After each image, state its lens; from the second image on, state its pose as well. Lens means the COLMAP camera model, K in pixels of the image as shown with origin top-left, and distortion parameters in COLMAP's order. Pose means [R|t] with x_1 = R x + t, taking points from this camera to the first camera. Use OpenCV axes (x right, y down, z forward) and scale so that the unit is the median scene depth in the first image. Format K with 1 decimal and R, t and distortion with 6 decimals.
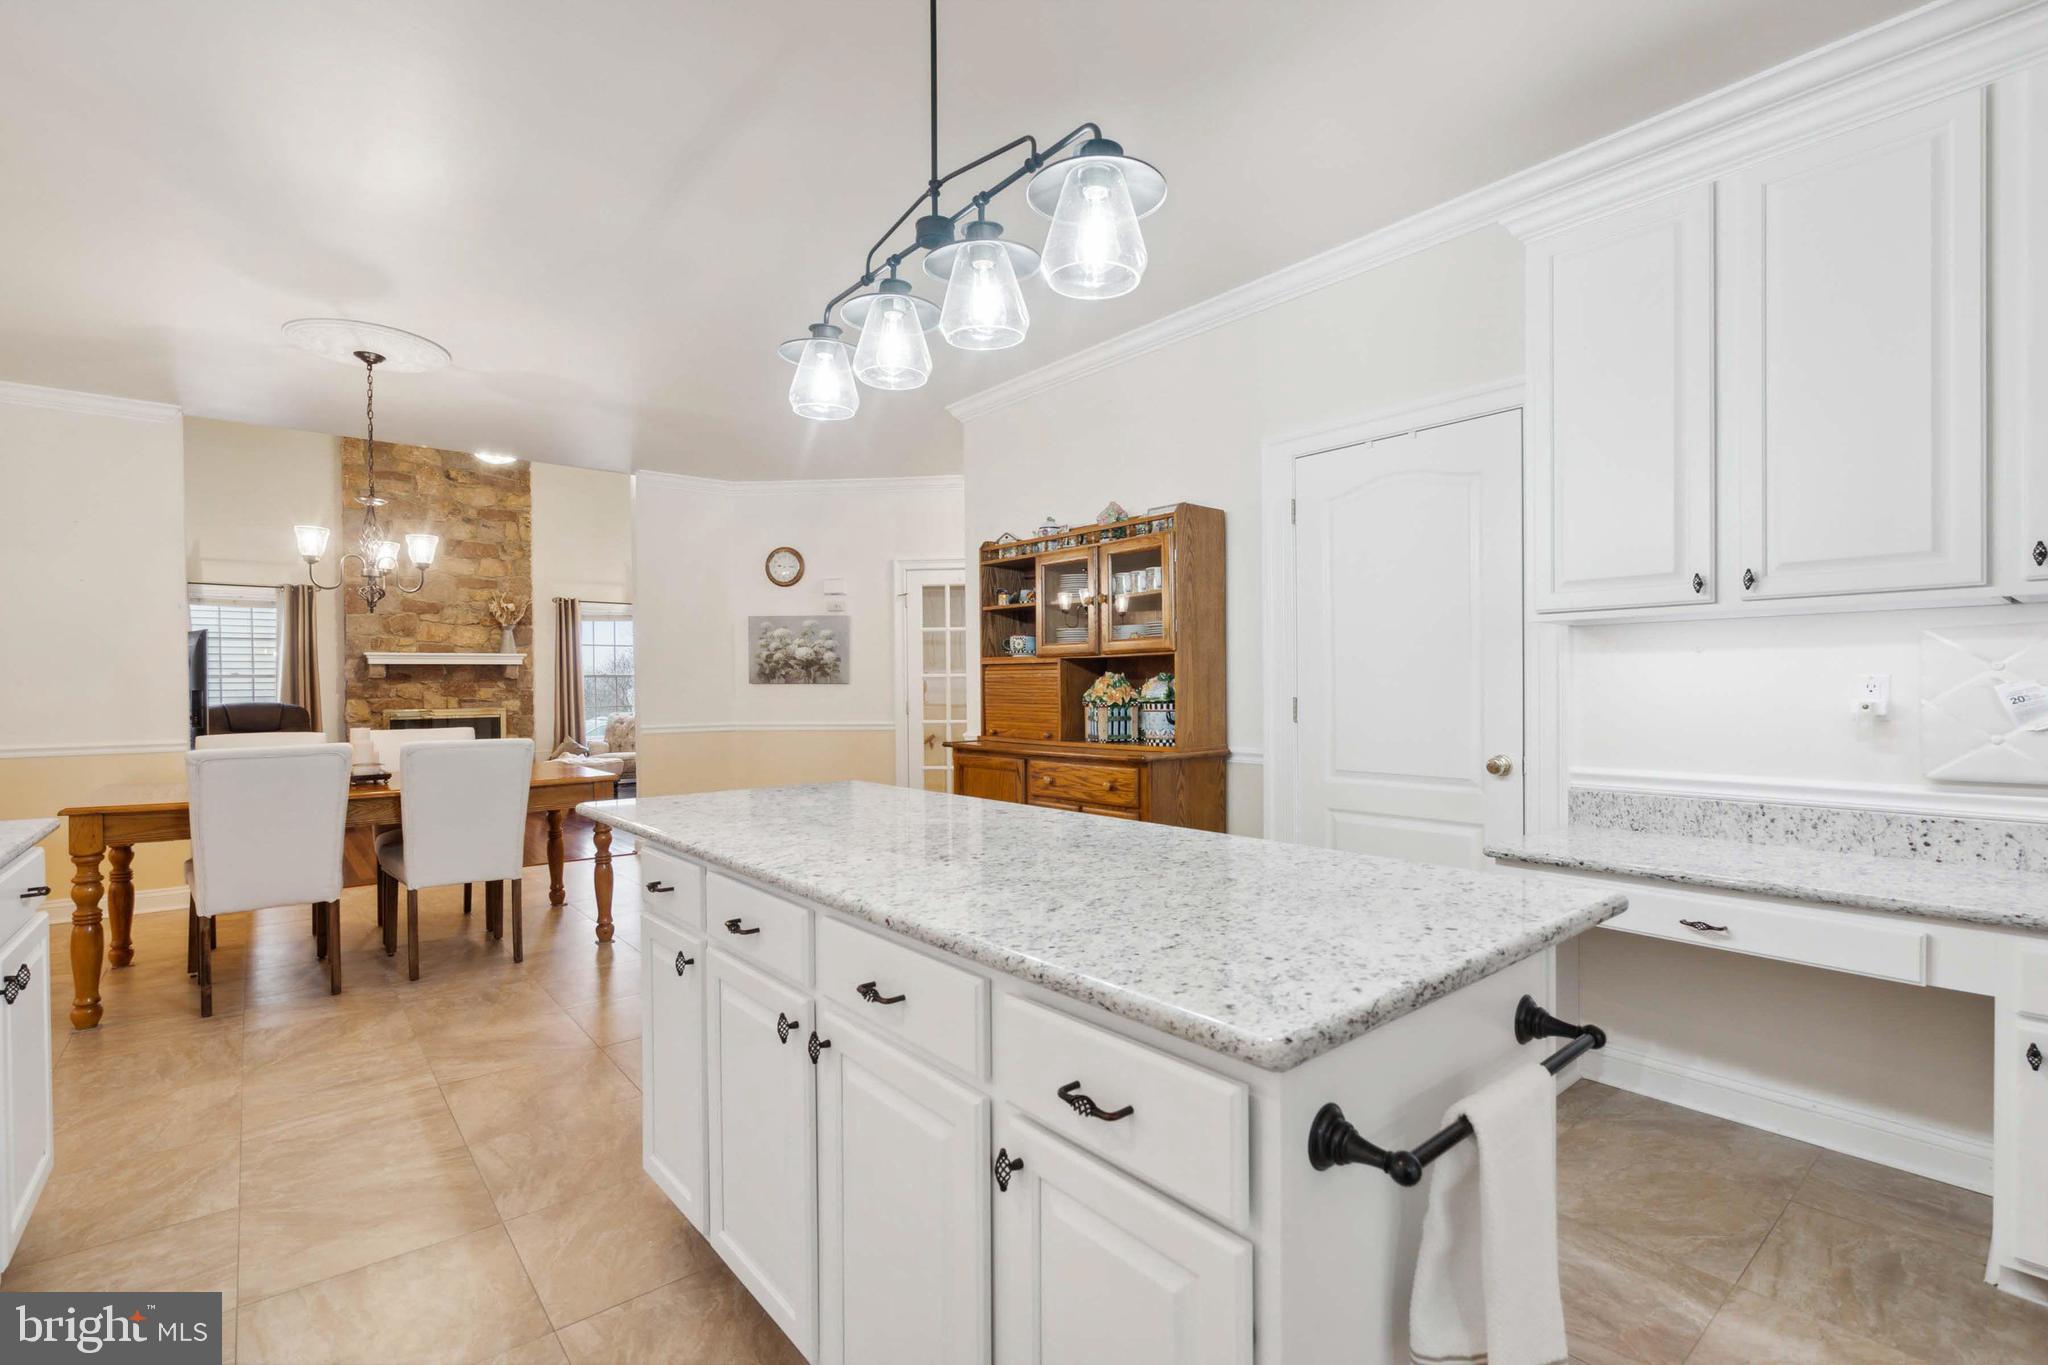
lens RADIAL K [[923.2, 0, 1016.8], [0, 923.2, 692.7], [0, 0, 1]] dist [-0.004344, 0.000276]
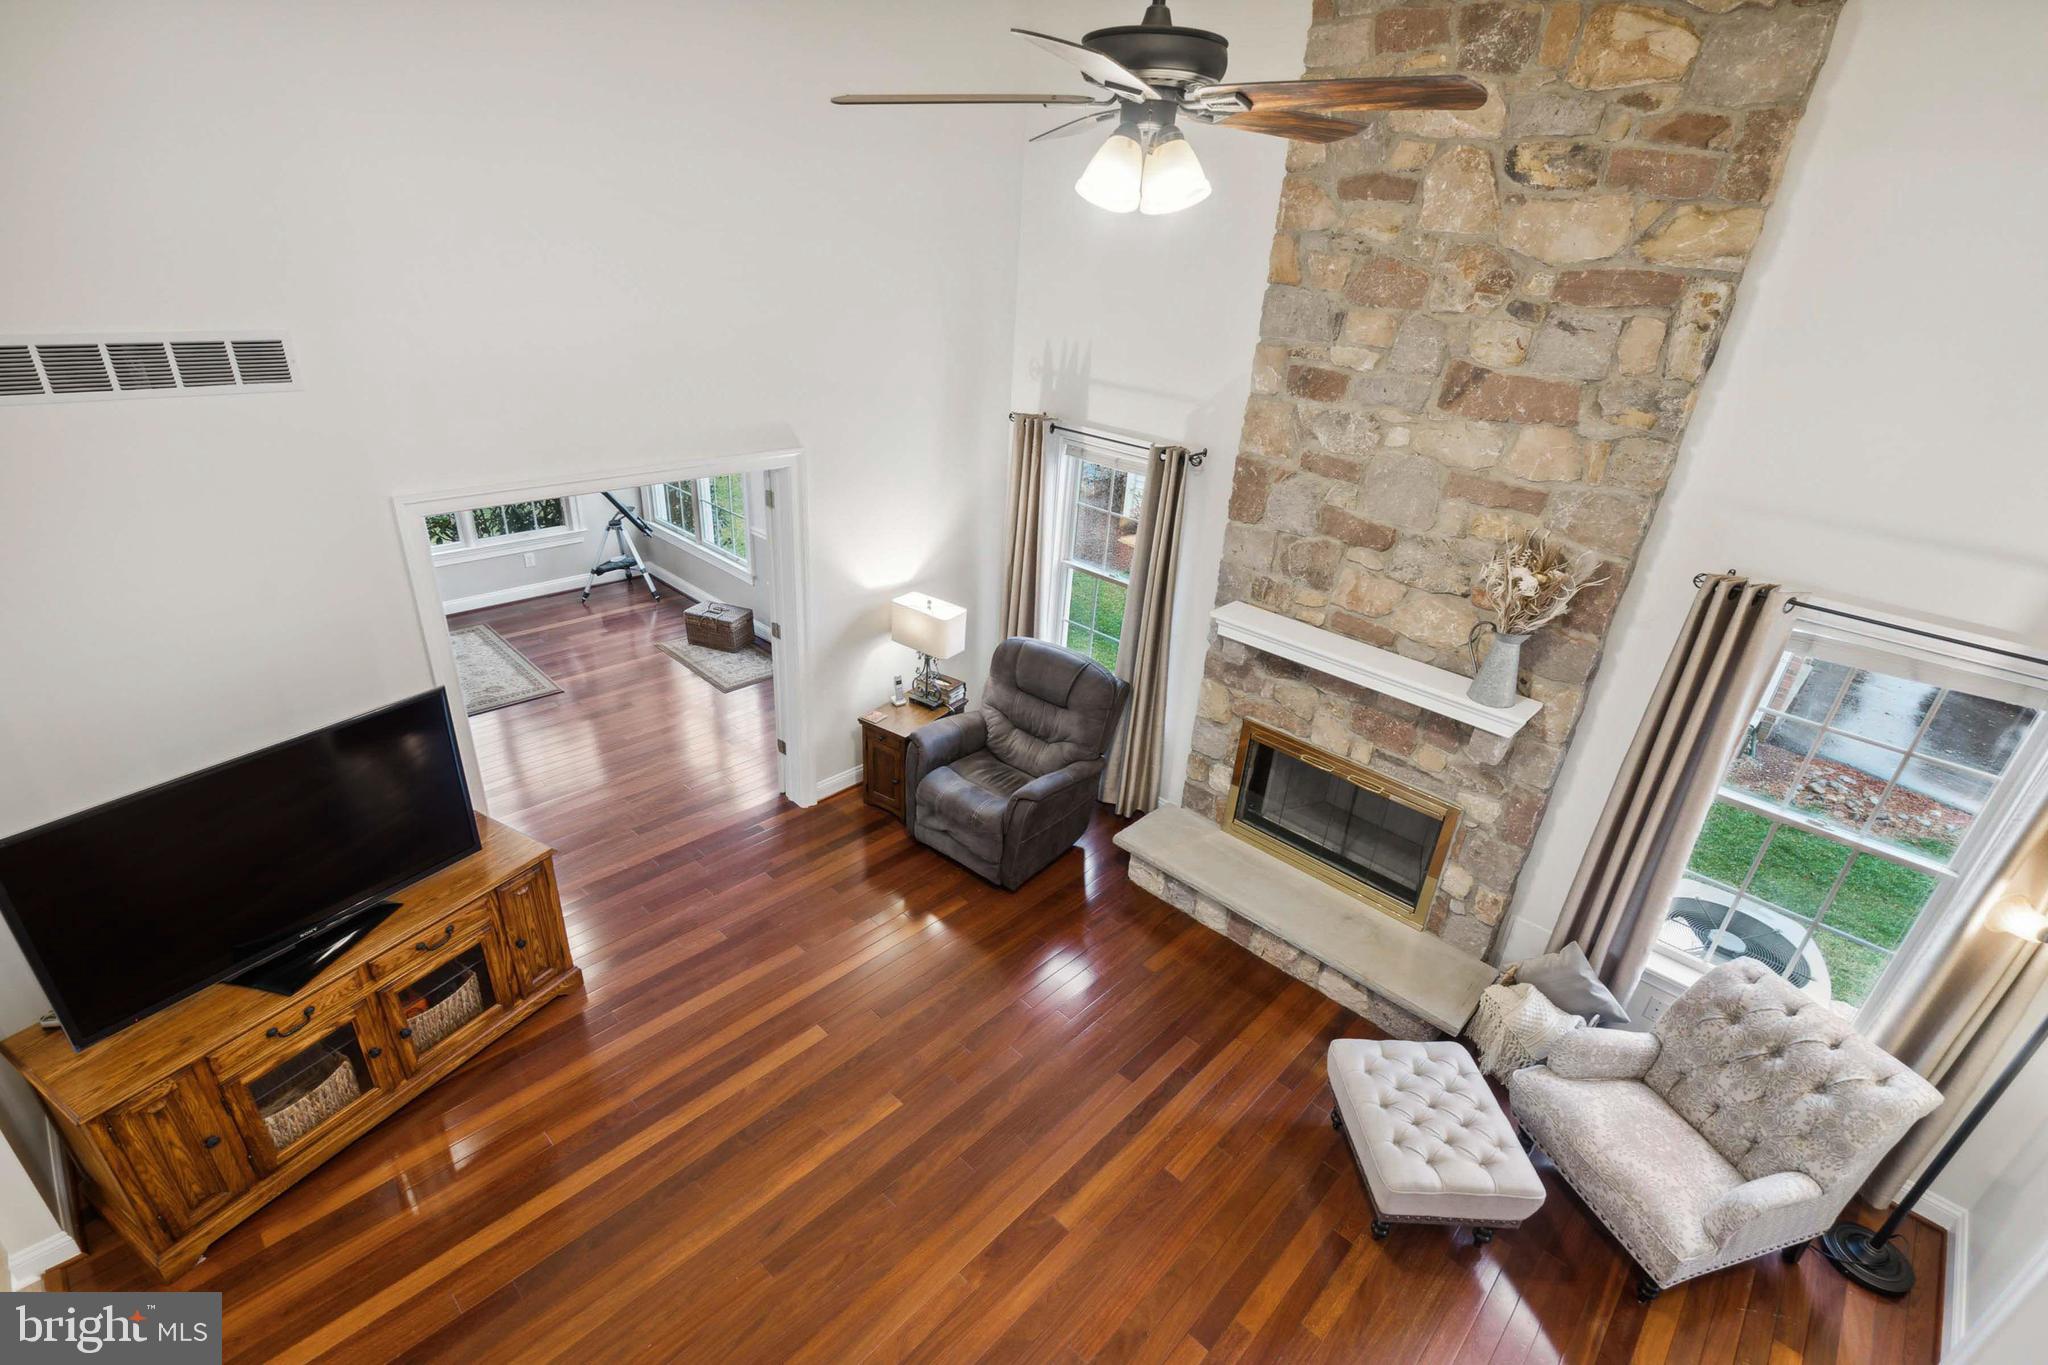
lens RADIAL K [[932.1, 0, 1020.8], [0, 932.1, 698.7], [0, 0, 1]] dist [0.001997, 0.000411]
pose [[0.104084, 0.458342, -0.882661, -0.240545], [-0.071294, 0.888636, 0.453037, -0.202028], [0.992010, 0.015775, 0.125170, 0.772517]]
